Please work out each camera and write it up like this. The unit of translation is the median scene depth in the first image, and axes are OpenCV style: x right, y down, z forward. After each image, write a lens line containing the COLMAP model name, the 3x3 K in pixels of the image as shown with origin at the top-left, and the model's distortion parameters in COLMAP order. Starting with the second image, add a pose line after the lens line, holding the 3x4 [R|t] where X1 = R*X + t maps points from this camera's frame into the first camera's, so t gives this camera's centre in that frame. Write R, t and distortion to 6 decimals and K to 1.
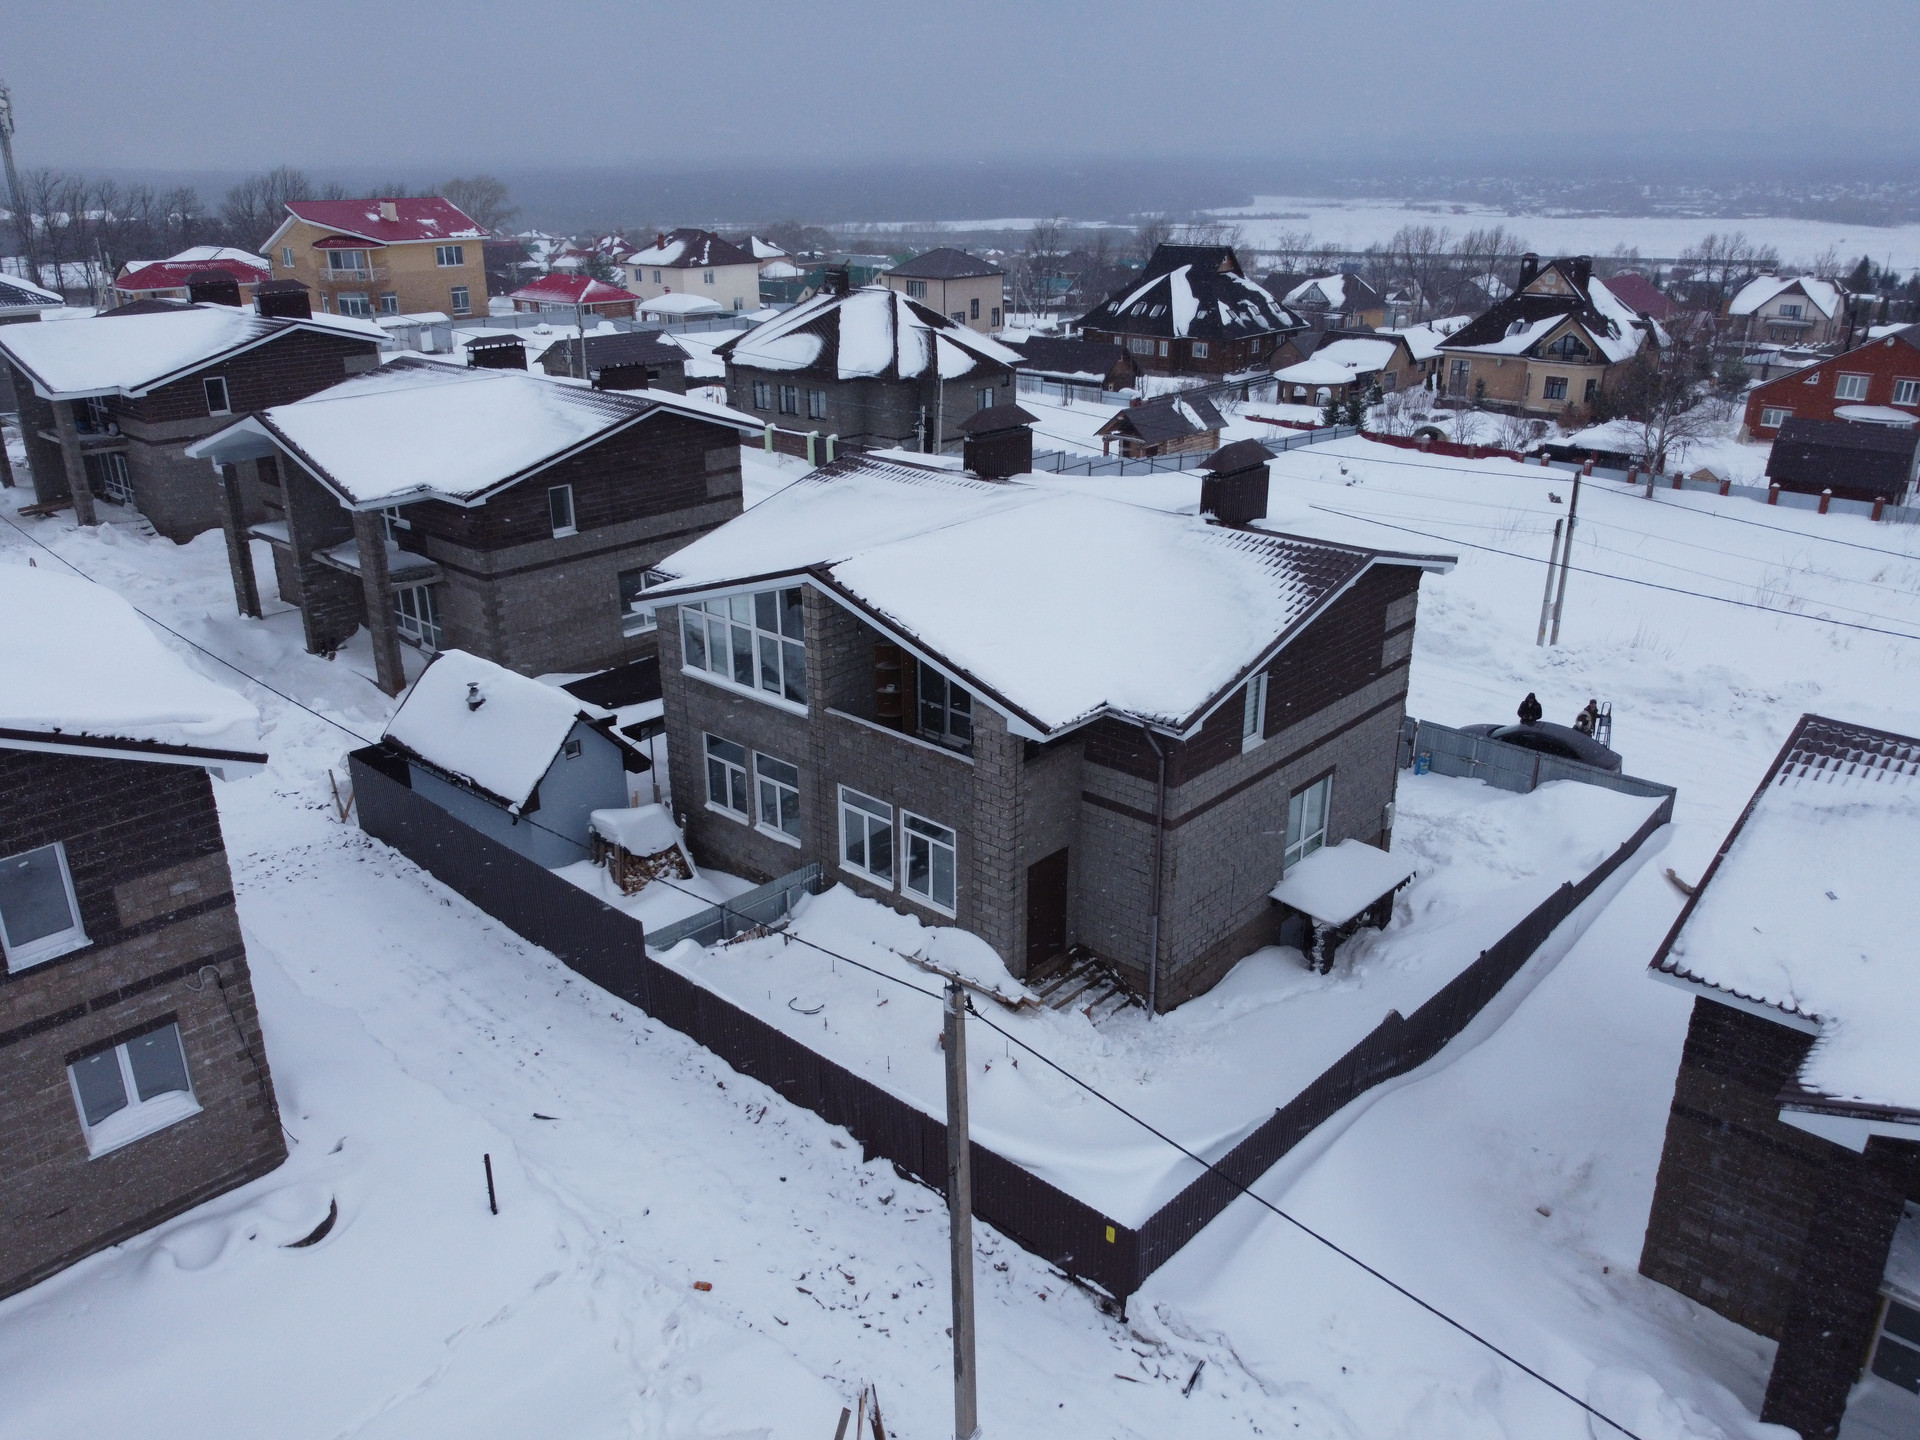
lens RADIAL K [[1450.2, 0, 960.0], [0, 1450.2, 720.0], [0, 0, 1]] dist [0.018112, -0.006244]
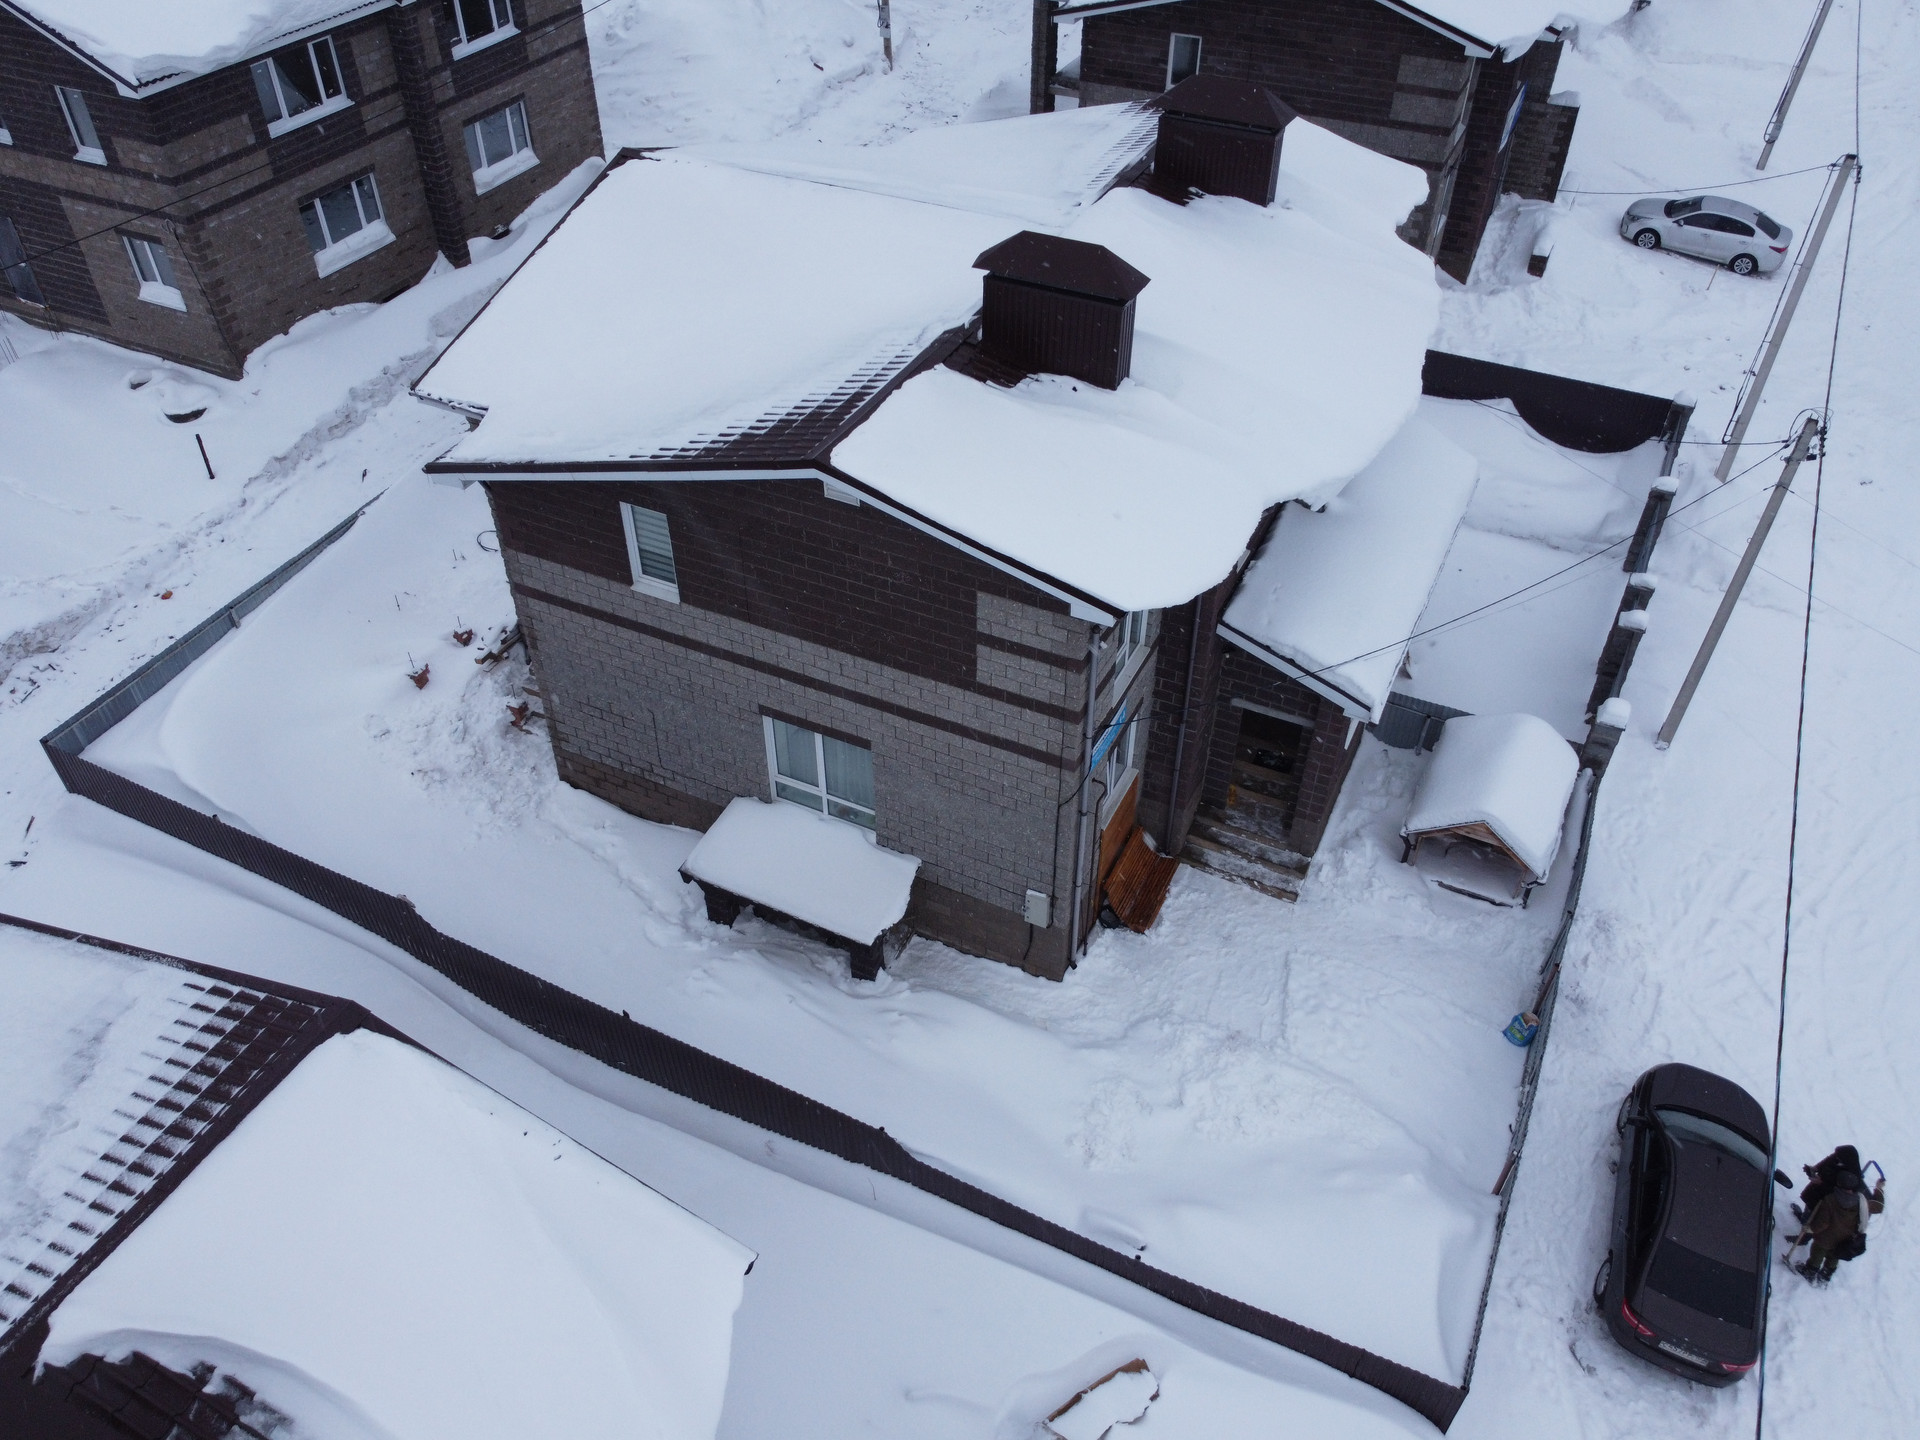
lens RADIAL K [[1450.2, 0, 960.0], [0, 1450.2, 720.0], [0, 0, 1]] dist [0.018112, -0.006244]
pose [[0.281971, 0.629224, -0.724271, 1.010239], [-0.354946, 0.769757, 0.530554, -0.467652], [0.891351, 0.107476, 0.440390, 0.998643]]
